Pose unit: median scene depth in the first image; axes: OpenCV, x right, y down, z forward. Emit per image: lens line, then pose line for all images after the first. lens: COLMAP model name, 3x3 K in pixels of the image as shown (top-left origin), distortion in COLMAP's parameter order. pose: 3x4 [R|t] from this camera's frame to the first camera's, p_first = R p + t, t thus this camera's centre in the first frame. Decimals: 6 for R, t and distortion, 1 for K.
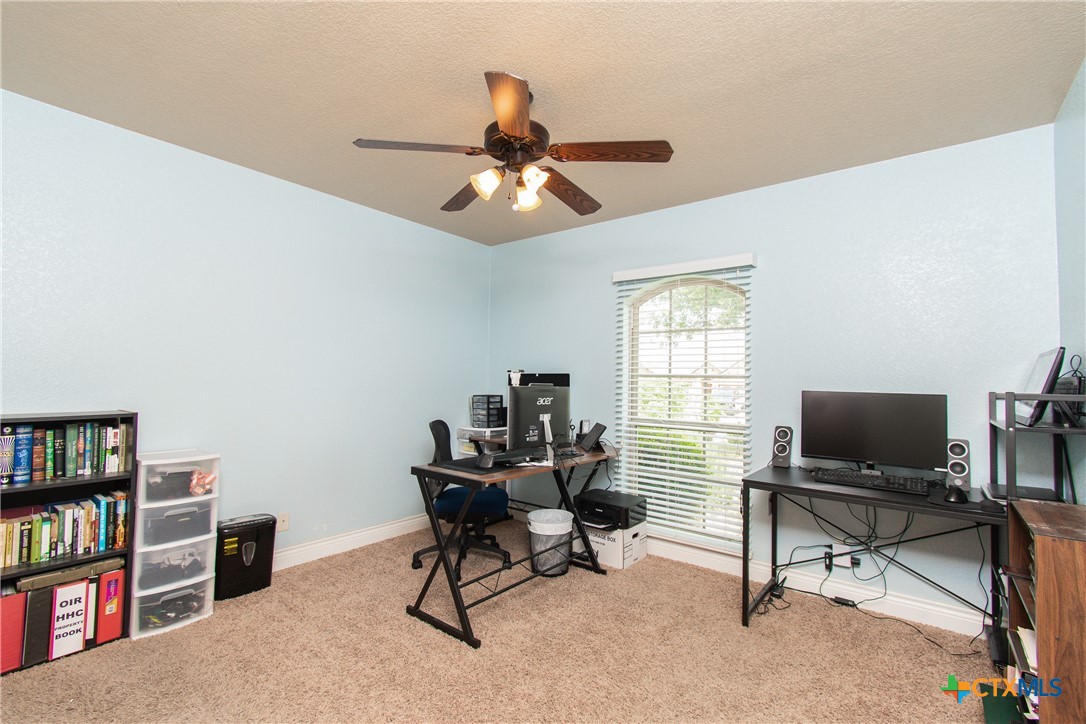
lens RADIAL K [[485.3, 0, 543.5], [0, 485.3, 360.4], [0, 0, 1]] dist [0.000977, 0.001800]
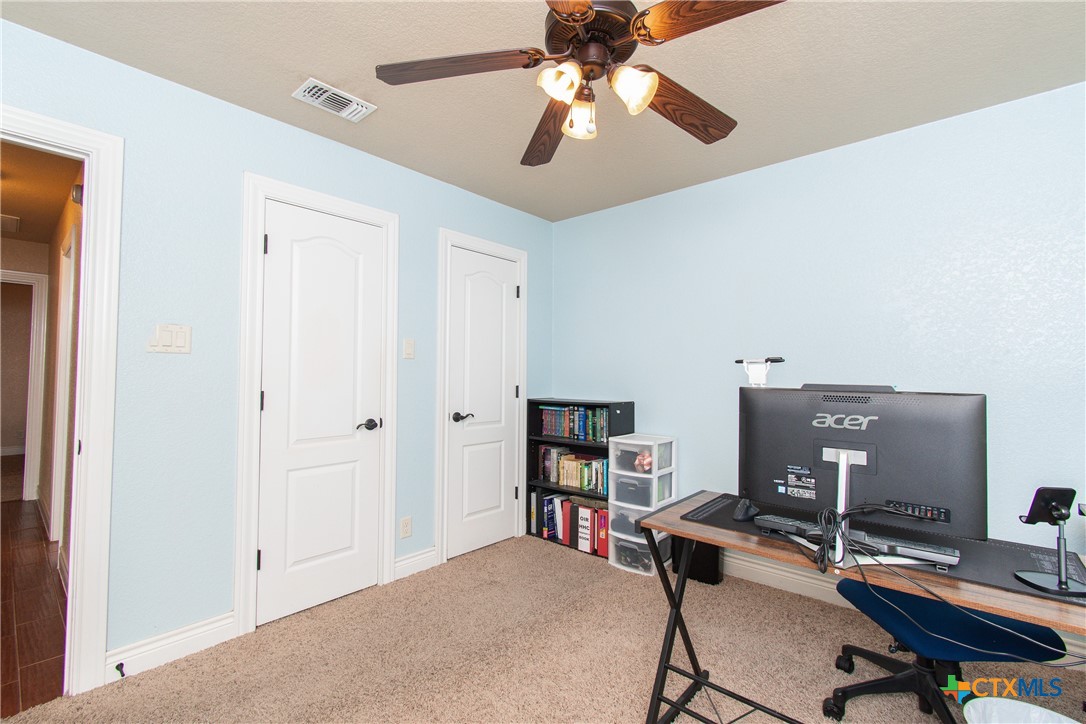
lens RADIAL K [[485.3, 0, 544.6], [0, 485.3, 360.3], [0, 0, 1]] dist [0.000977, 0.001800]
pose [[-0.060847, -0.044695, -0.997146, 0.593407], [0.038697, 0.998140, -0.047101, 0.045265], [0.997397, -0.041453, -0.059004, 0.915238]]
